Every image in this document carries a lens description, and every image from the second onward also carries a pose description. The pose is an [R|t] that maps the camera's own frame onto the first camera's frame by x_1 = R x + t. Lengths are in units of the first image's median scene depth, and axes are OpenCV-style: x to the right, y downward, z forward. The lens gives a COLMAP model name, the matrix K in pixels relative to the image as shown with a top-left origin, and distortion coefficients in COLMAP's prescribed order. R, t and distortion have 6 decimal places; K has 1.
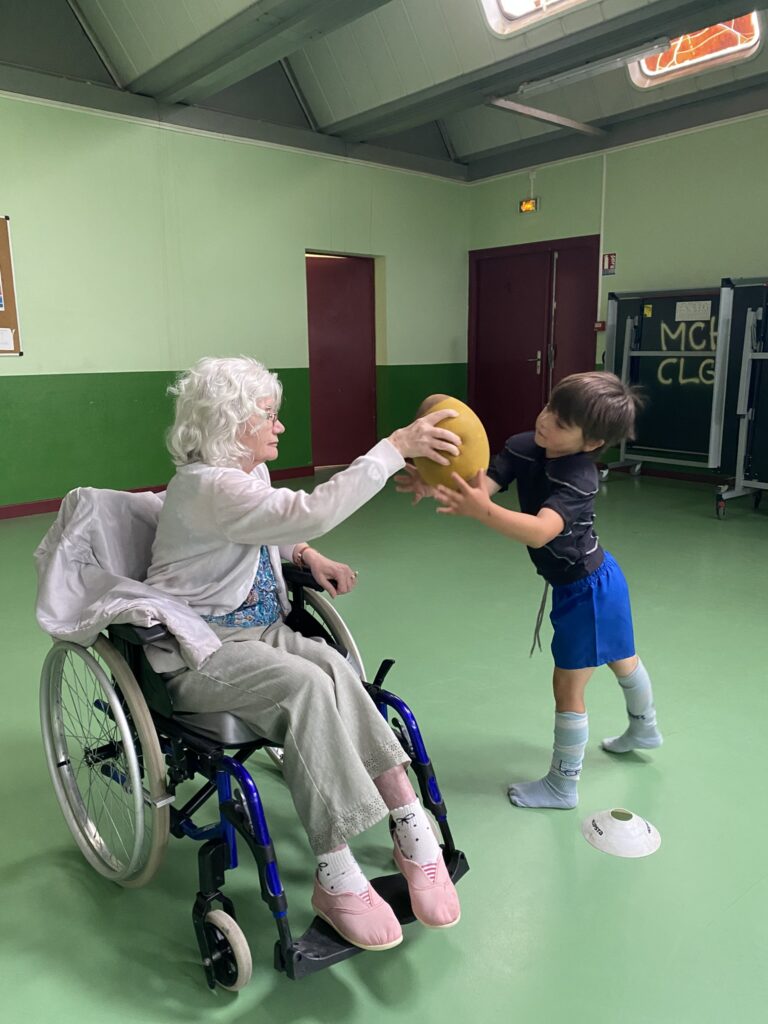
lens RADIAL K [[775.9, 0, 384.0], [0, 775.9, 512.0], [0, 0, 1]] dist [0.044175, -0.031605]
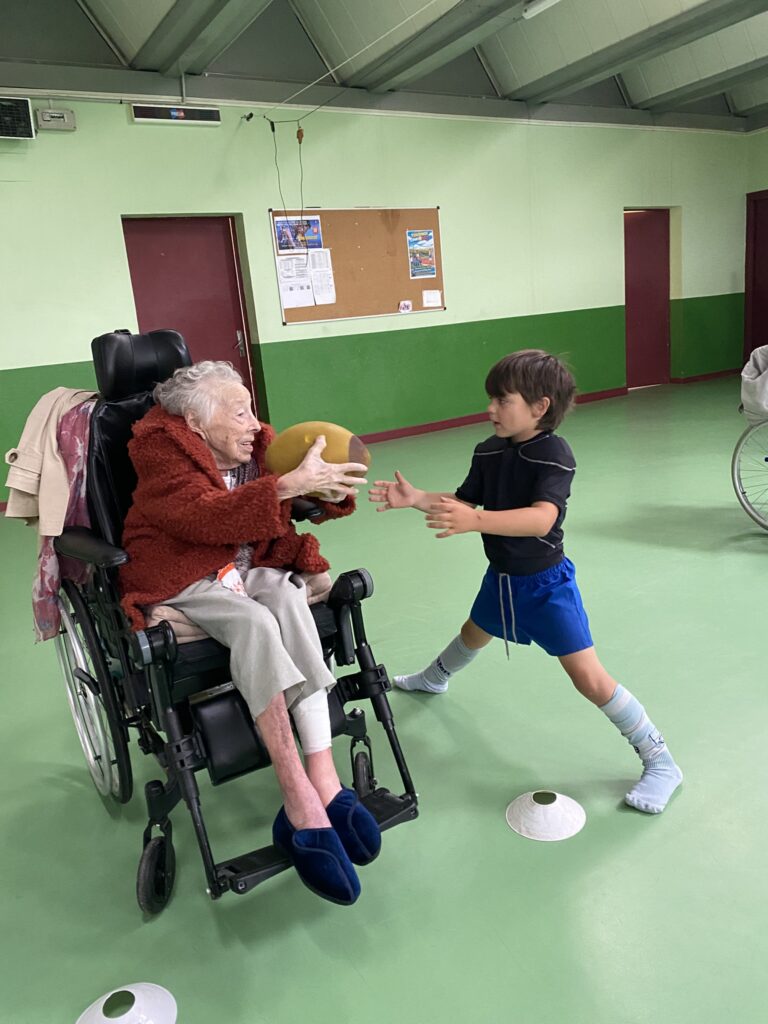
lens RADIAL K [[775.9, 0, 384.0], [0, 775.9, 512.0], [0, 0, 1]] dist [0.044175, -0.031605]
pose [[0.985890, -0.043459, -0.161655, -0.293277], [0.050049, 0.998064, 0.036919, 0.076696], [0.159738, -0.044488, 0.986157, -0.293883]]
